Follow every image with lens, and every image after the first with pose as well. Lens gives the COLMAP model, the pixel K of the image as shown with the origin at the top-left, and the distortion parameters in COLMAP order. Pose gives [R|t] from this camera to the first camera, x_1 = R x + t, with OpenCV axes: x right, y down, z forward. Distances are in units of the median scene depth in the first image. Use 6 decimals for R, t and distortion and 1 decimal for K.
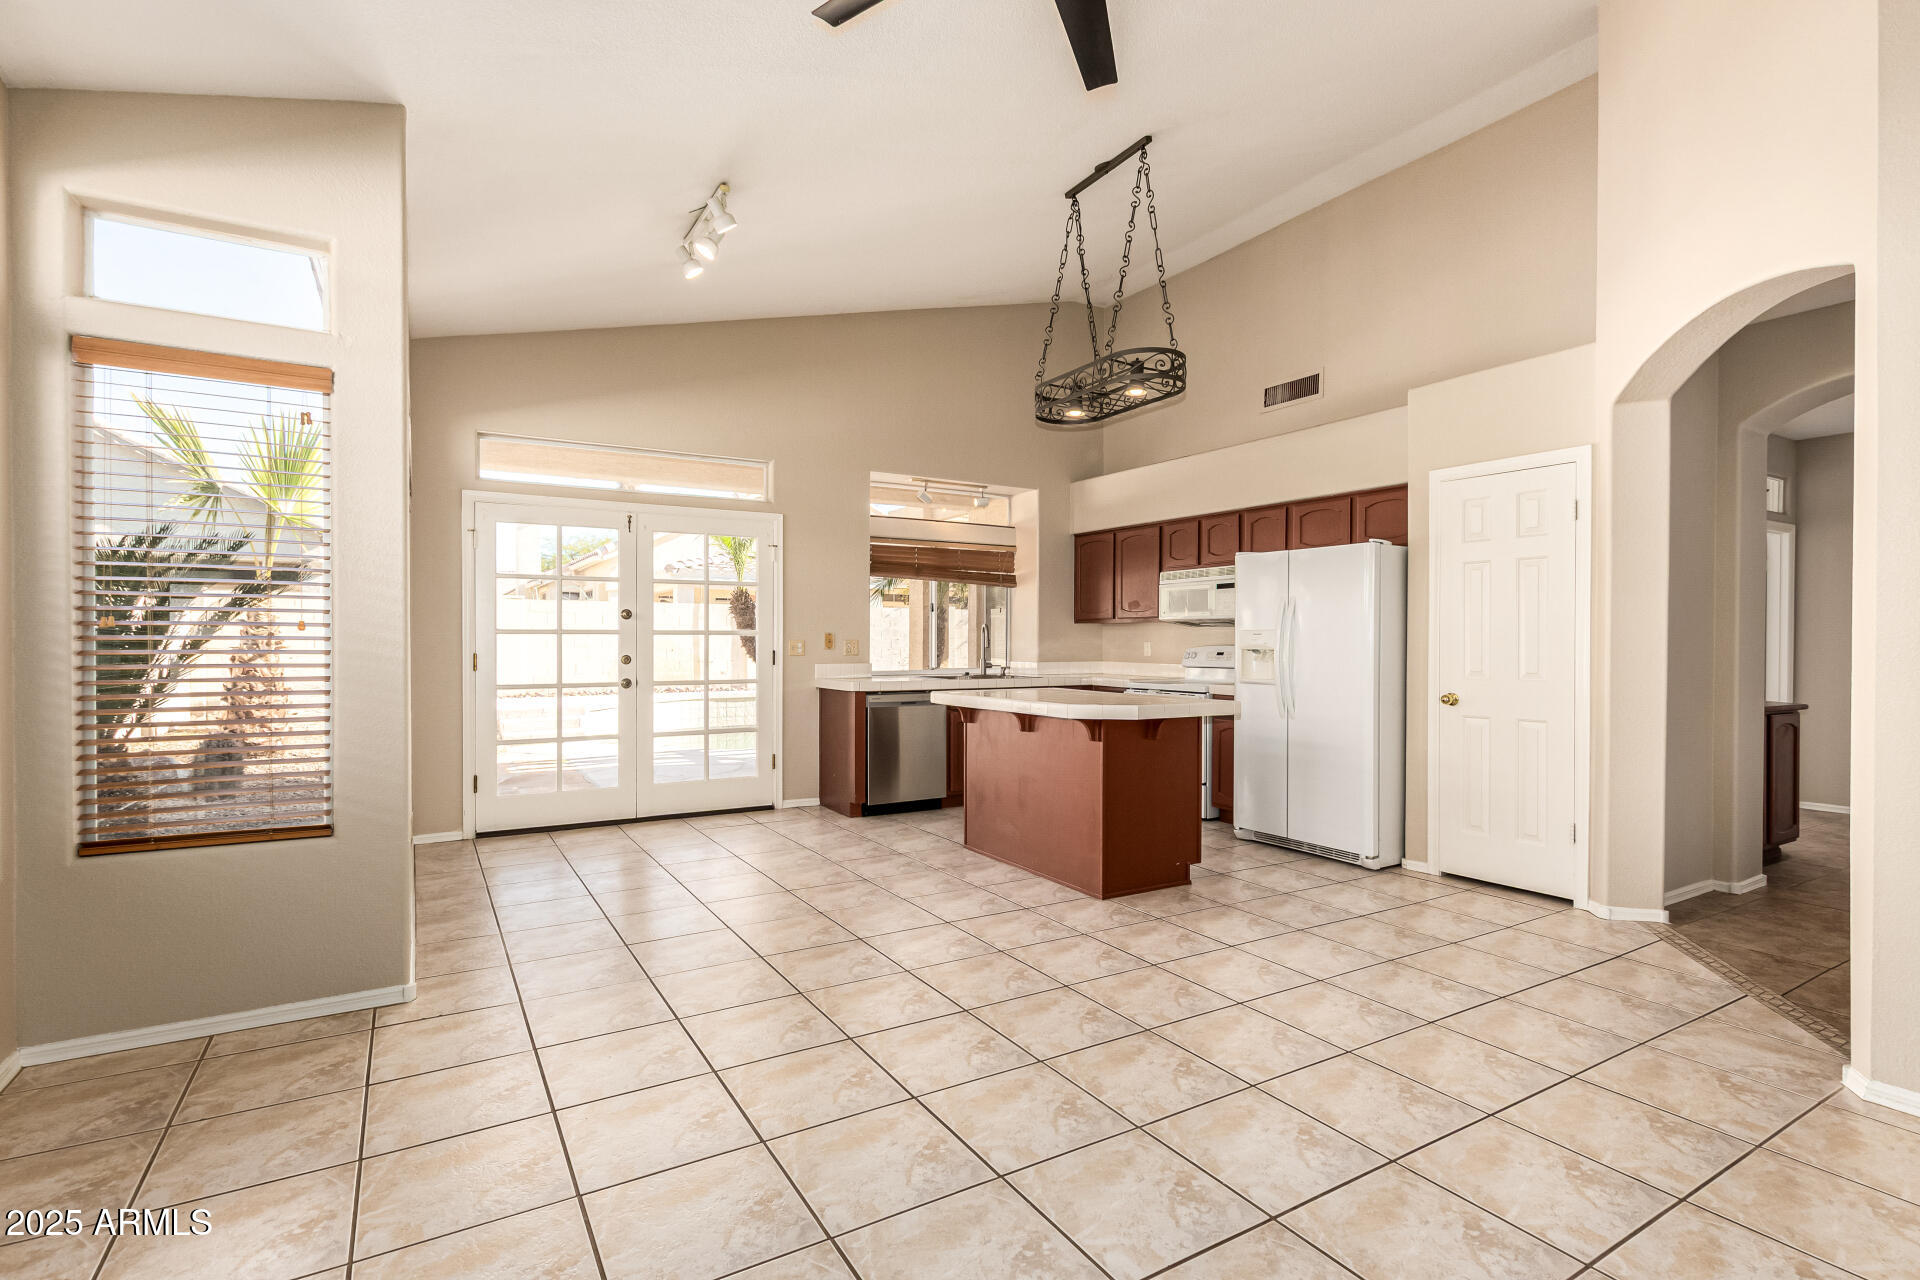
lens RADIAL K [[905.3, 0, 857.6], [0, 905.3, 630.4], [0, 0, 1]] dist [0.001618, 0.000181]
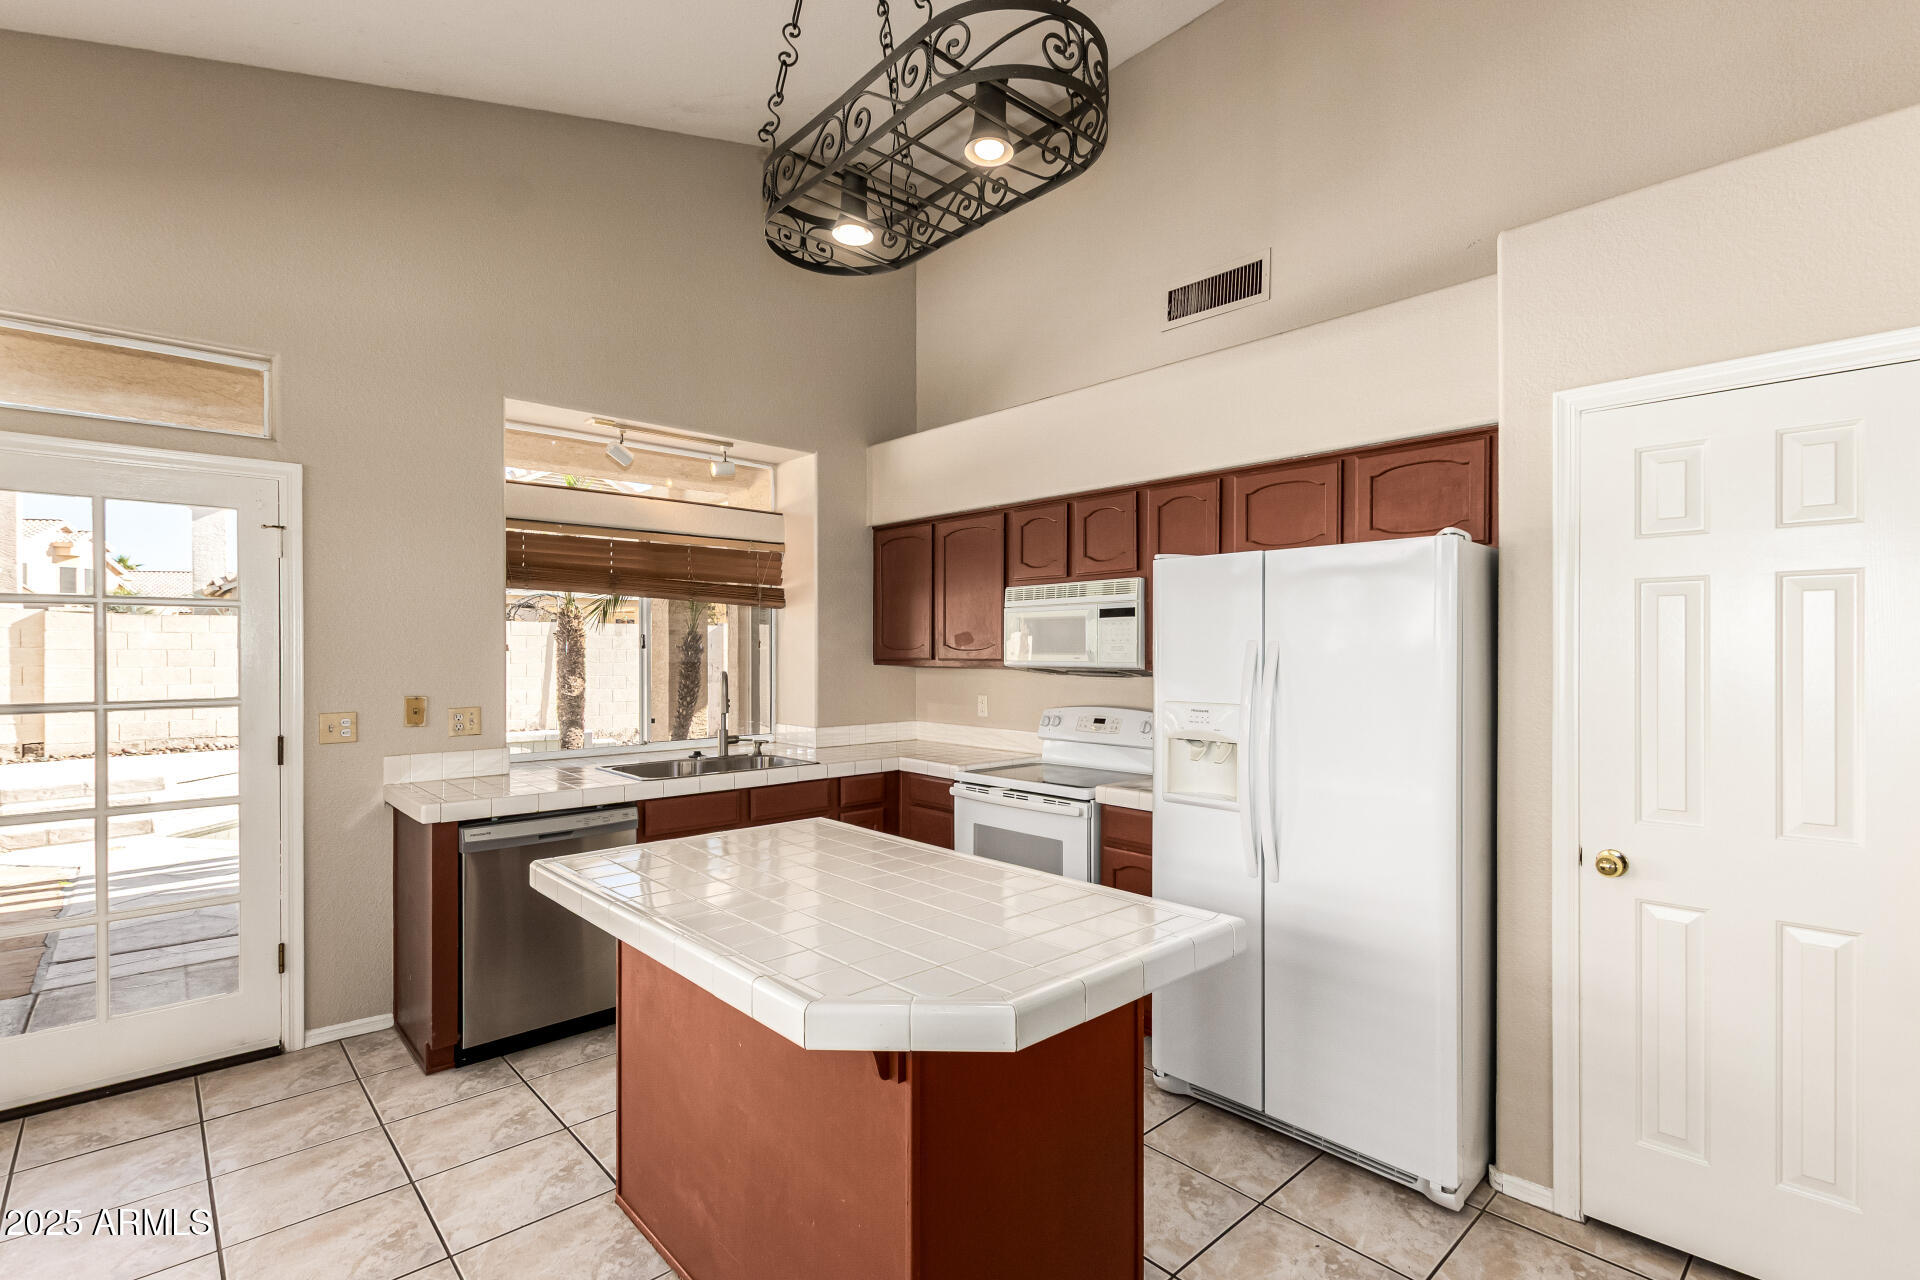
lens RADIAL K [[902.1, 0, 925.9], [0, 902.1, 649.4], [0, 0, 1]] dist [0.001283, 0.000028]
pose [[0.963051, -0.007950, 0.269202, 0.118167], [0.004797, 0.999912, 0.012366, -0.030621], [-0.269277, -0.010618, 0.963004, 0.429527]]
